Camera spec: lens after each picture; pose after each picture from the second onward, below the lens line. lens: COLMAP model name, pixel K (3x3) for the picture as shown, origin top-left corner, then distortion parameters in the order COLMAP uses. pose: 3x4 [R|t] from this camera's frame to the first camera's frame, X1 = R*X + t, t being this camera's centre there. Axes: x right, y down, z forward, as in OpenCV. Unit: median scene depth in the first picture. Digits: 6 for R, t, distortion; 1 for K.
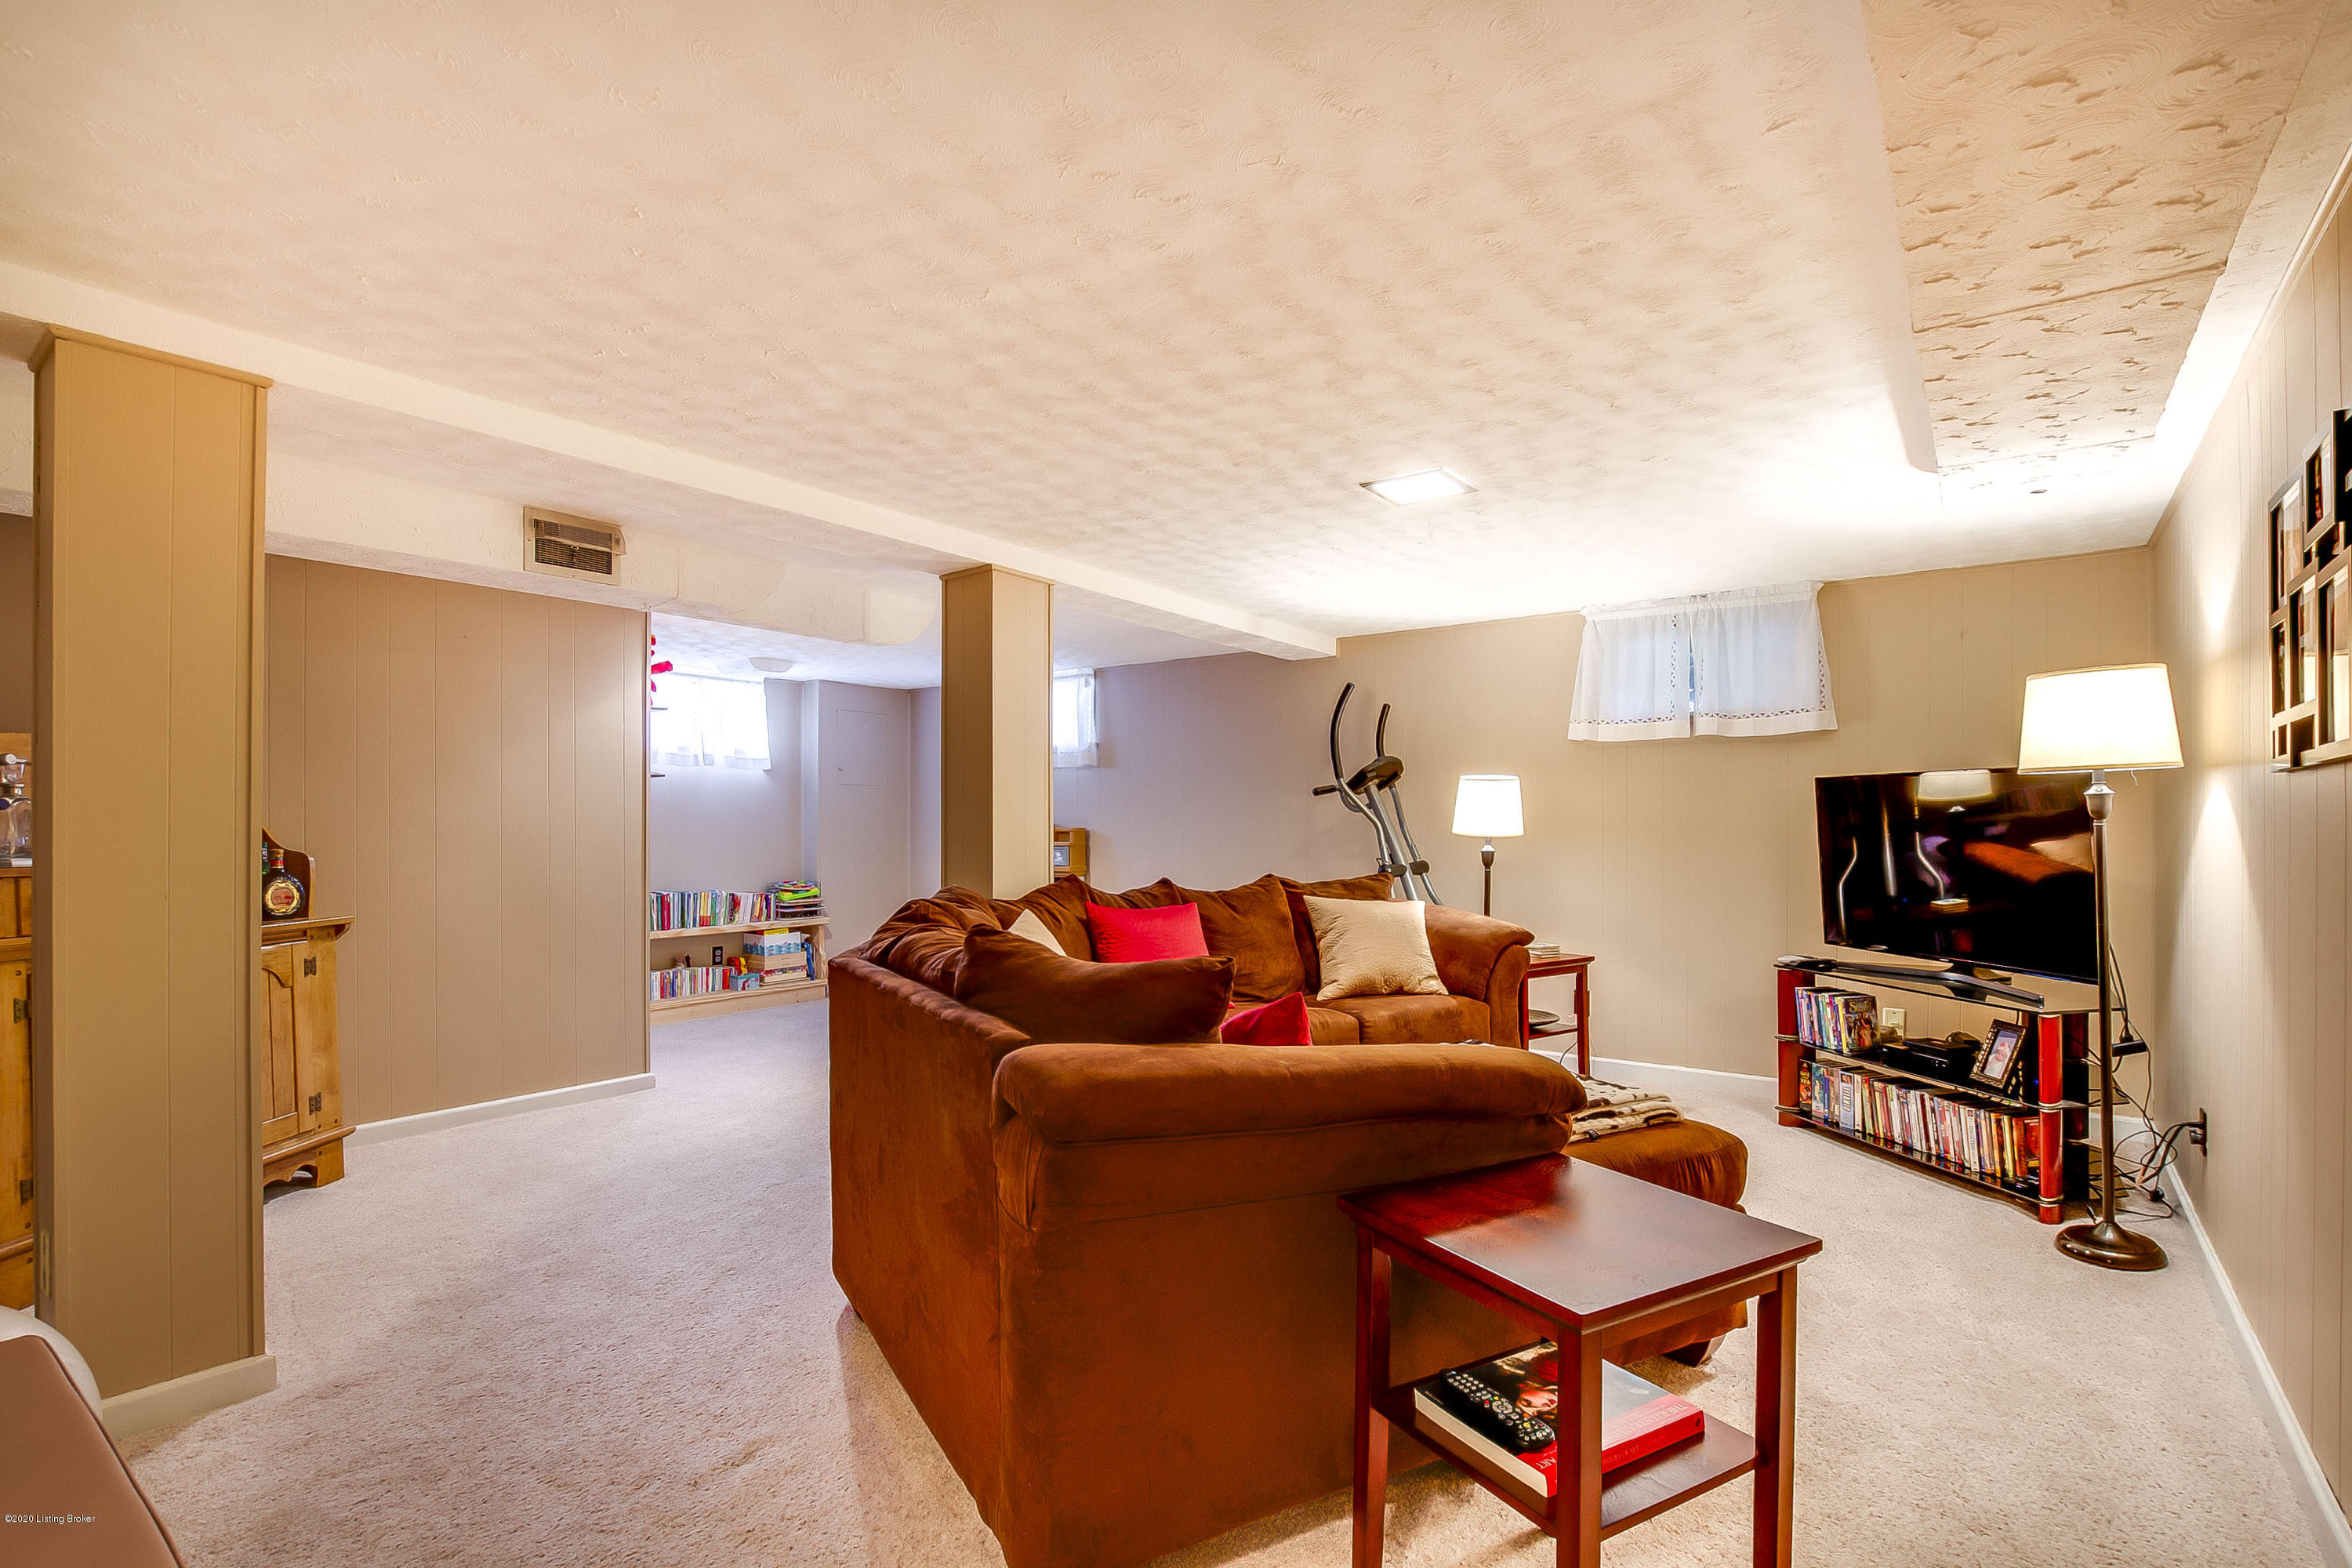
lens RADIAL K [[1142.1, 0, 1189.6], [0, 1142.1, 834.7], [0, 0, 1]] dist [-0.019428, 0.002687]
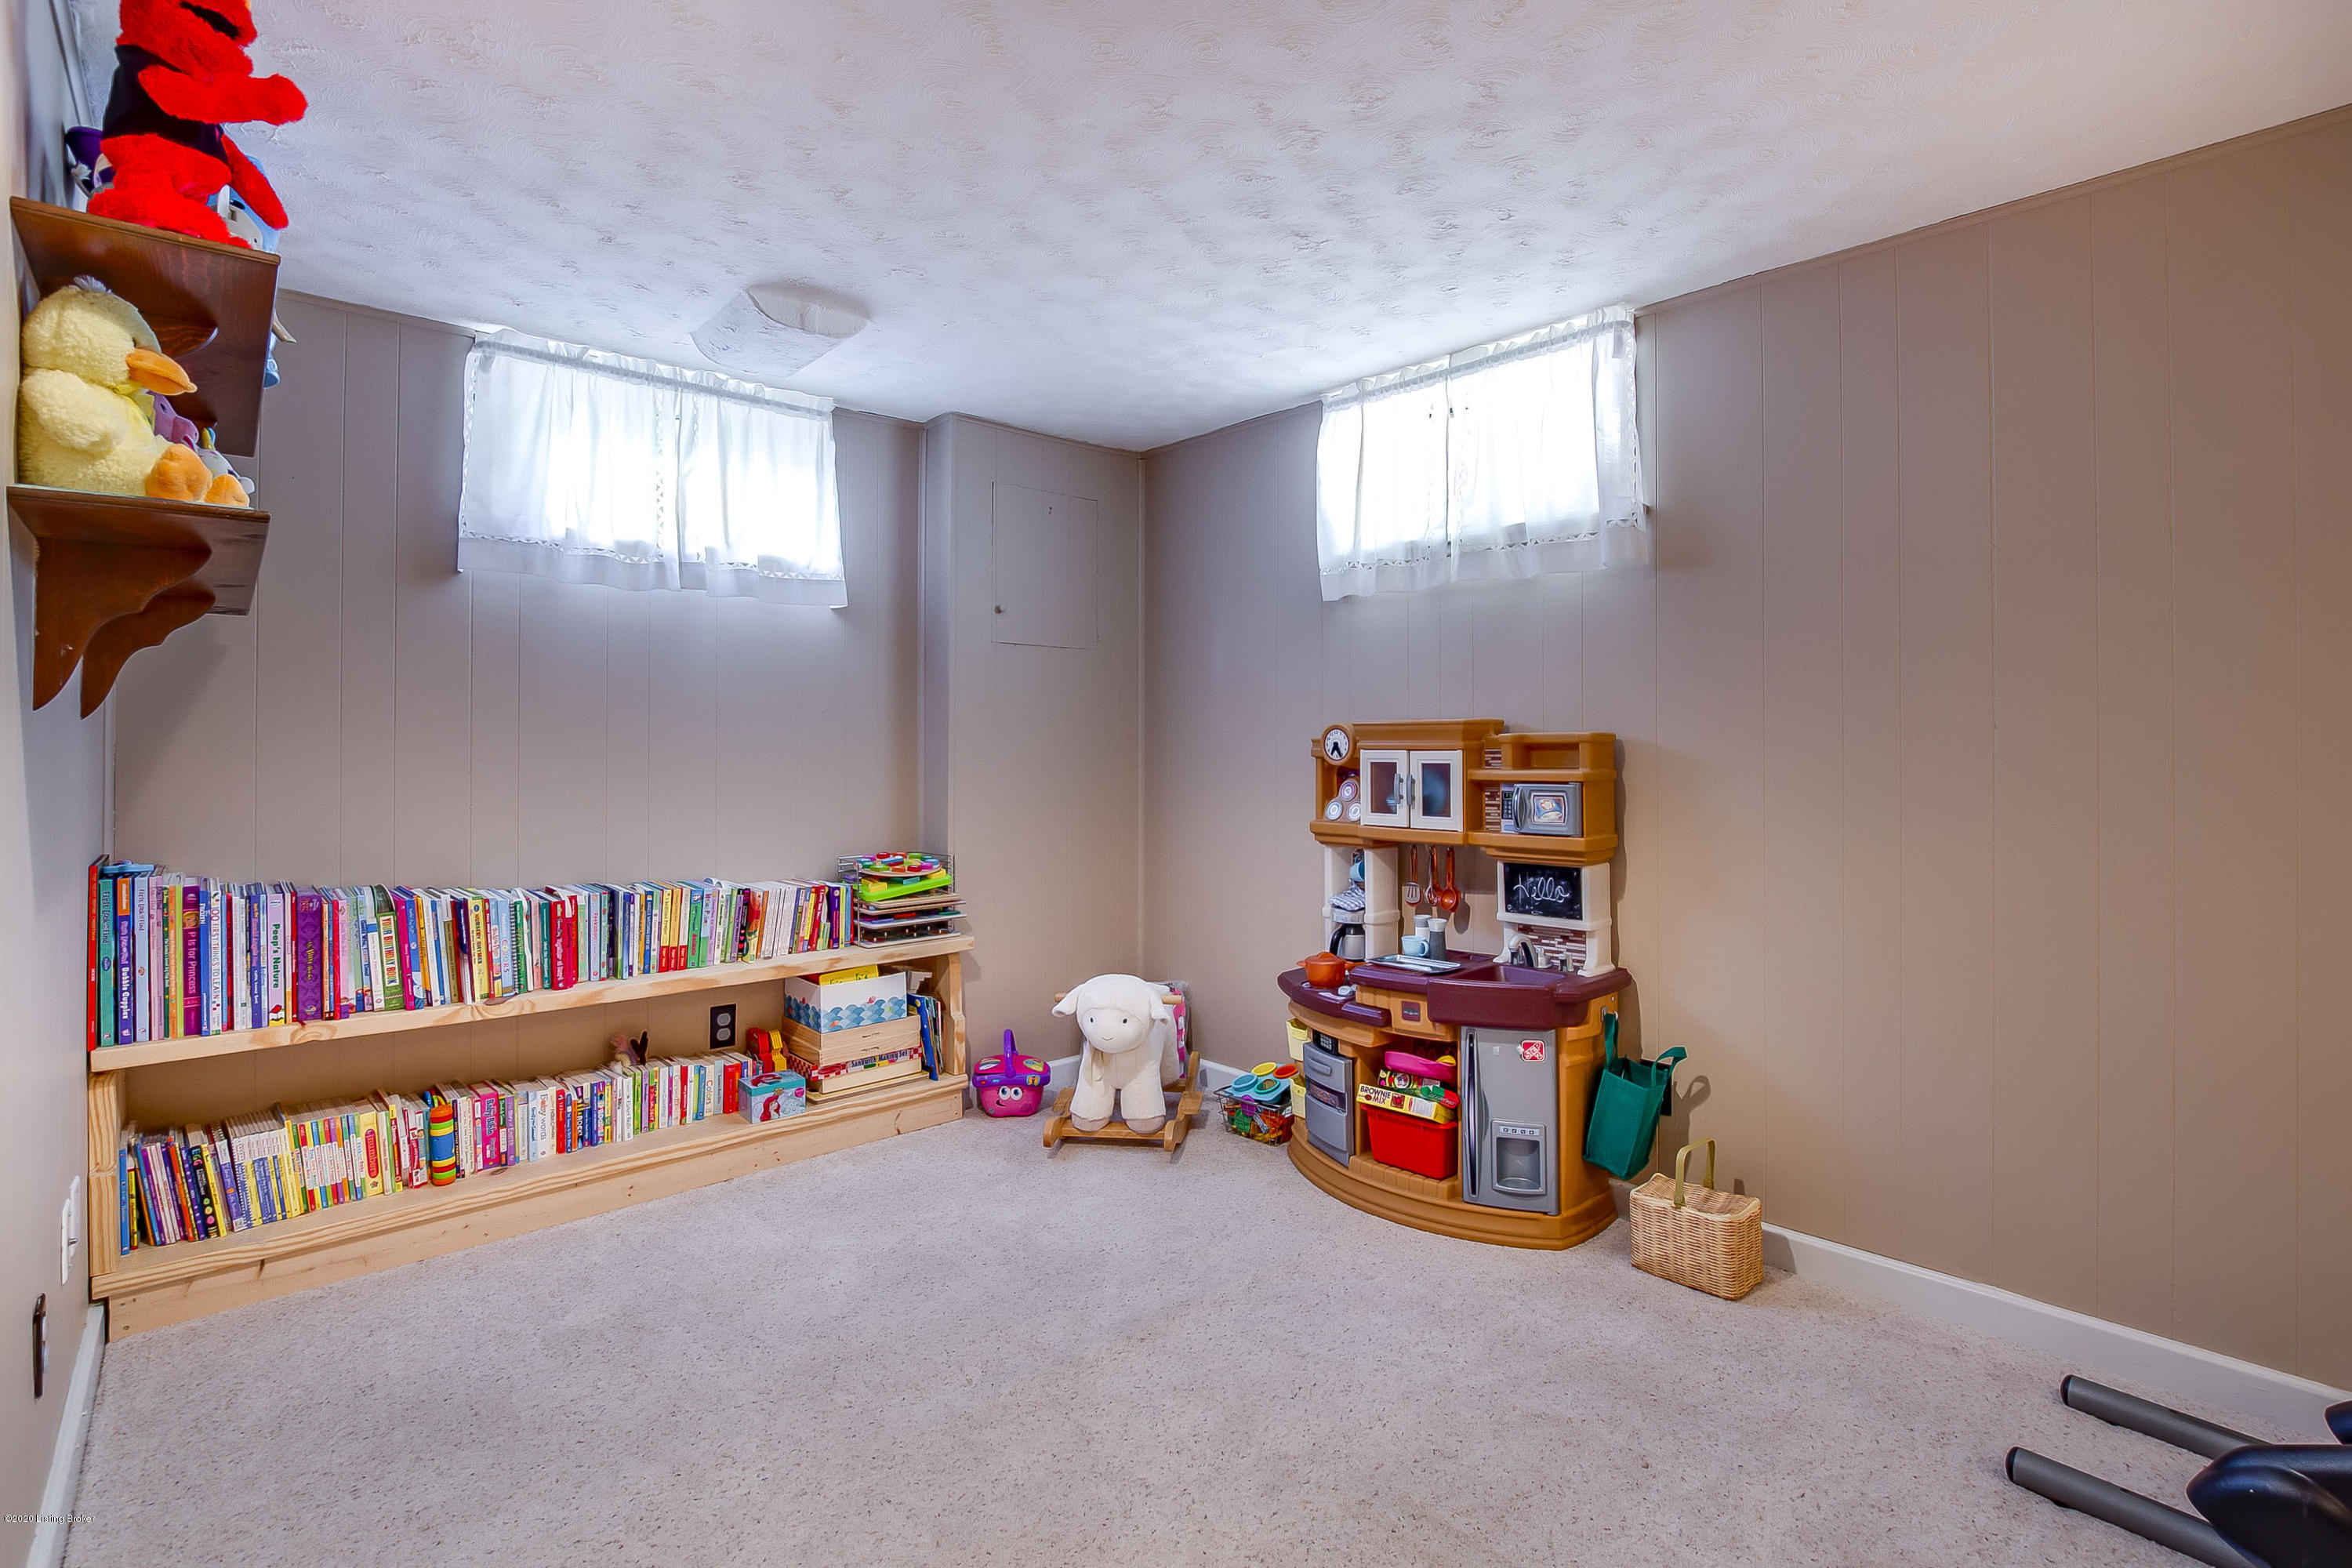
lens RADIAL K [[1142.1, 0, 1164.8], [0, 1142.1, 735.2], [0, 0, 1]] dist [-0.019428, 0.002687]
pose [[0.979798, -0.002323, -0.199978, -0.159464], [-0.001565, 0.999813, -0.019285, 0.001993], [0.199985, 0.019208, 0.979611, 0.601863]]
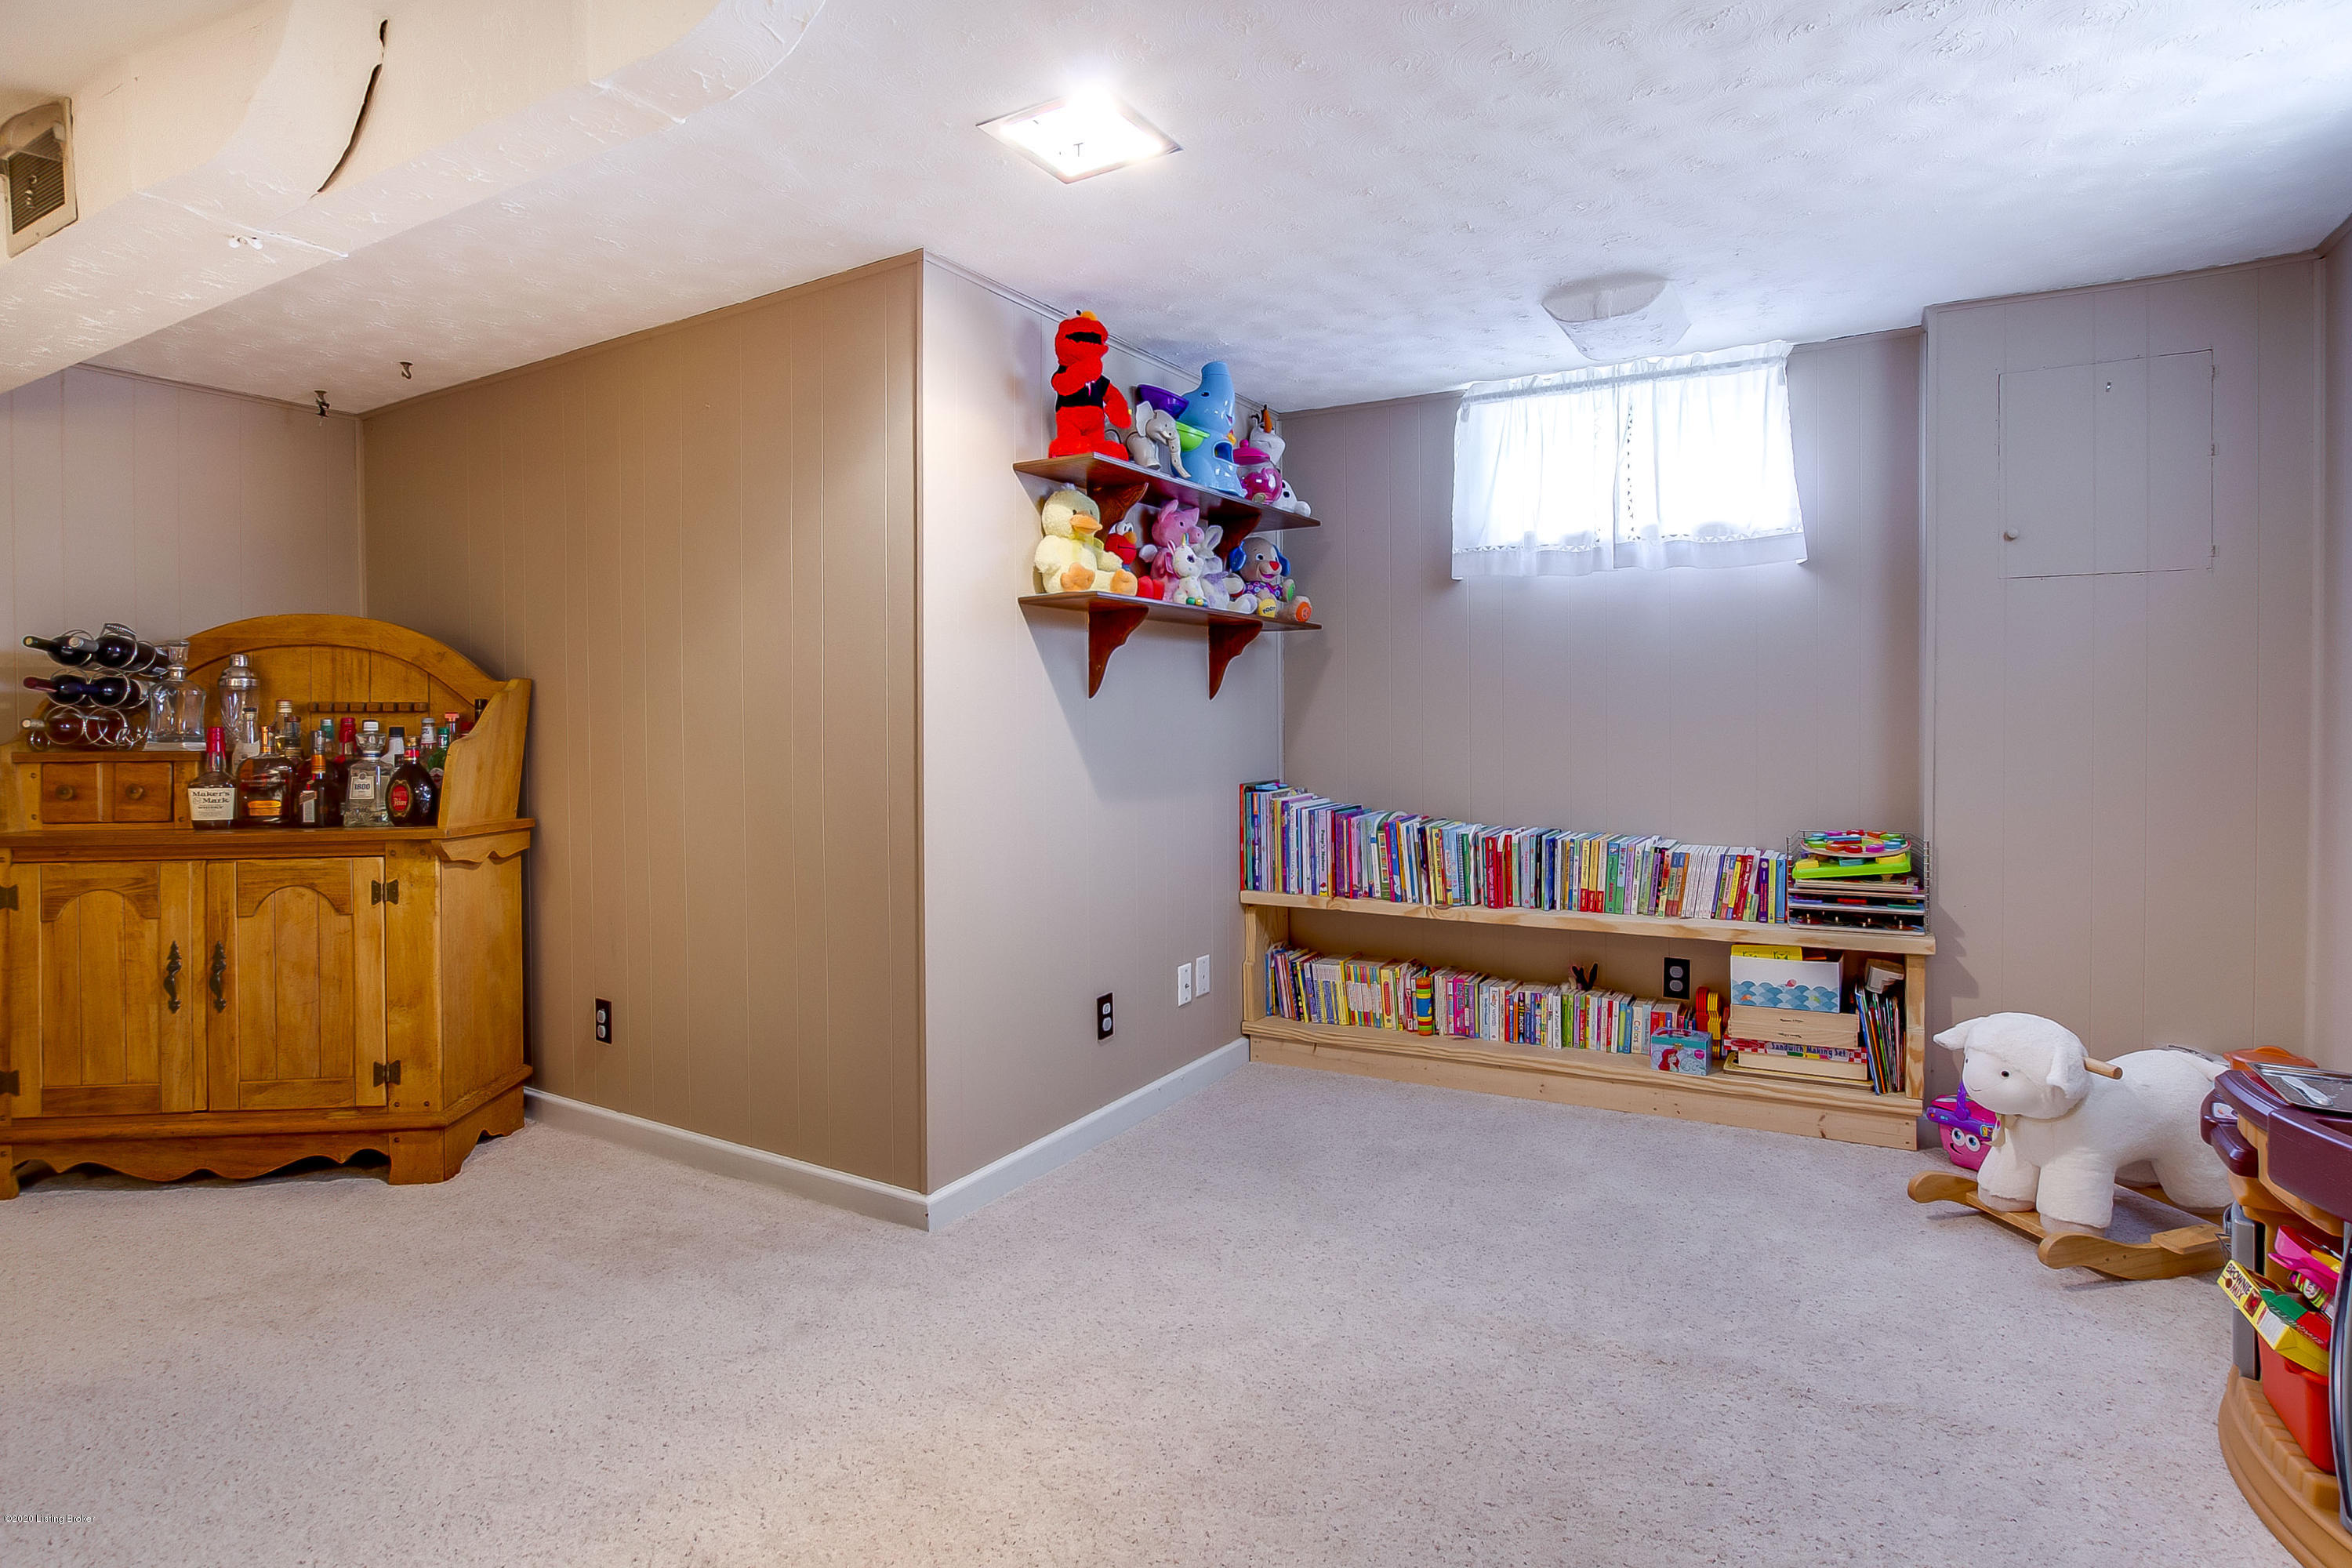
lens RADIAL K [[1195.9, 0, 1199.2], [0, 1195.9, 741.2], [0, 0, 1]] dist [-0.007687, -0.000632]
pose [[0.126916, 0.024122, -0.991620, 0.039027], [-0.001300, 0.999707, 0.024152, -0.001519], [0.991913, -0.001776, 0.126910, 0.746364]]
